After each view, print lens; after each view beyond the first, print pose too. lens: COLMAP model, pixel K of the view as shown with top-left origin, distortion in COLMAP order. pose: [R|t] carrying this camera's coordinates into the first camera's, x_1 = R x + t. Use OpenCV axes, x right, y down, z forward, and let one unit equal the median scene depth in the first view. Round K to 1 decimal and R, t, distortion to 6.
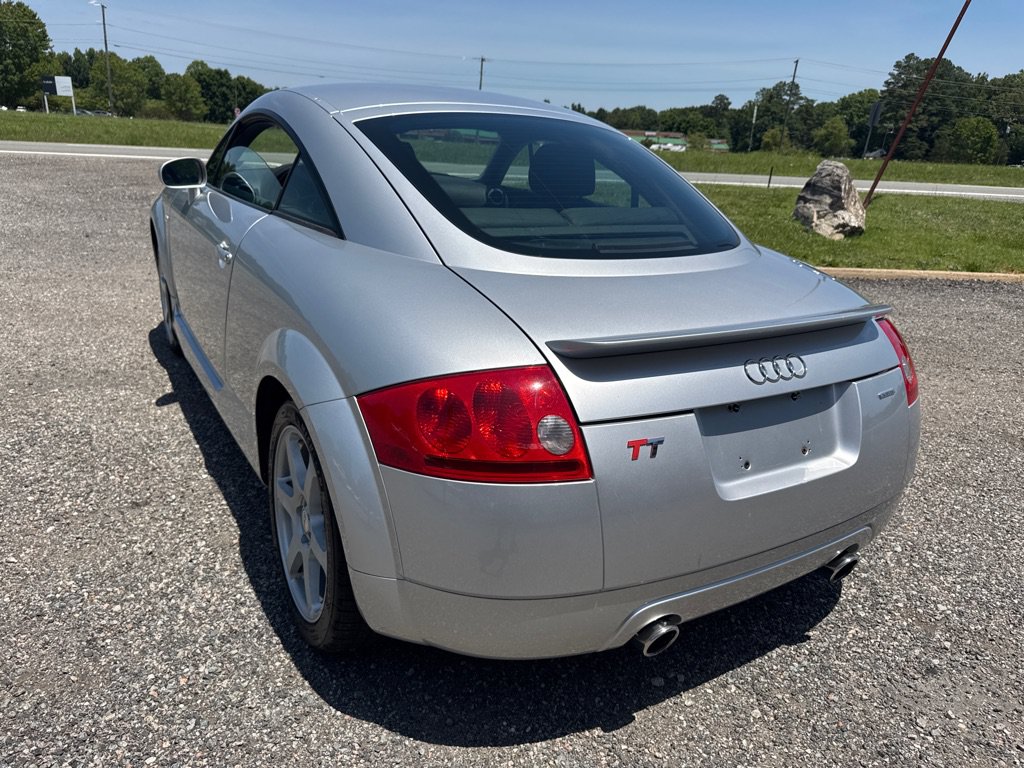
lens RADIAL K [[739.1, 0, 515.9], [0, 739.1, 379.7], [0, 0, 1]] dist [-0.001205, -0.002743]
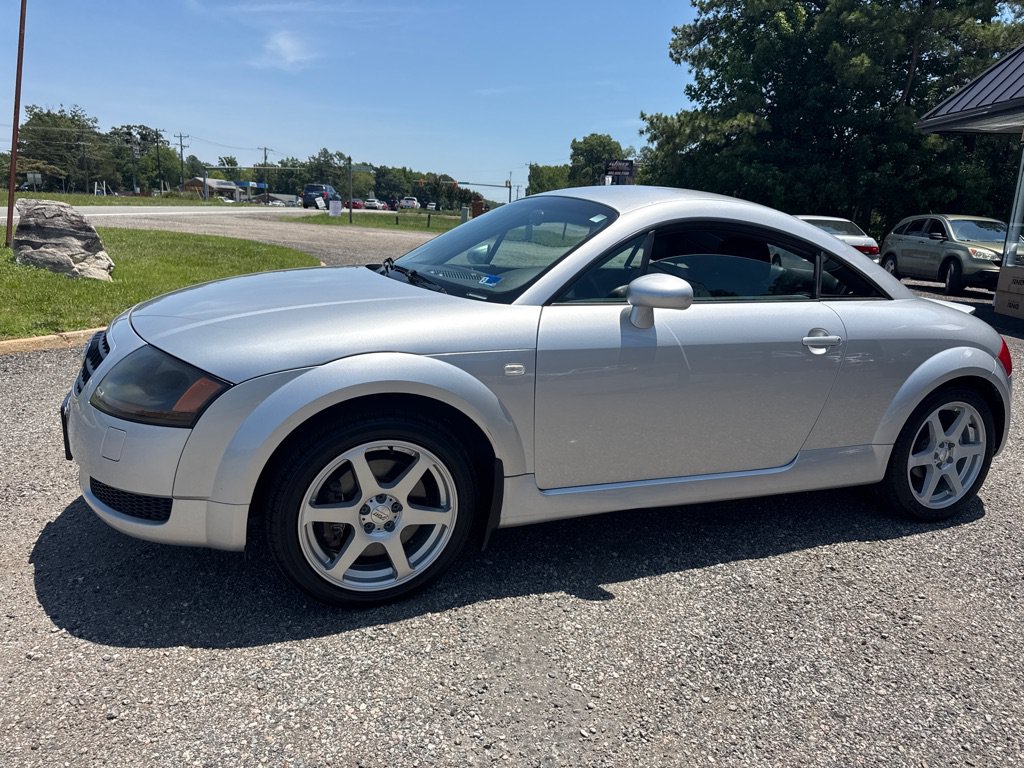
lens RADIAL K [[727.1, 0, 520.0], [0, 727.1, 376.1], [0, 0, 1]] dist [0.019321, -0.026908]
pose [[0.138468, -0.270193, 0.952797, -1.287490], [0.278965, 0.933751, 0.224250, -0.416941], [-0.950266, 0.234746, 0.204669, 0.988353]]
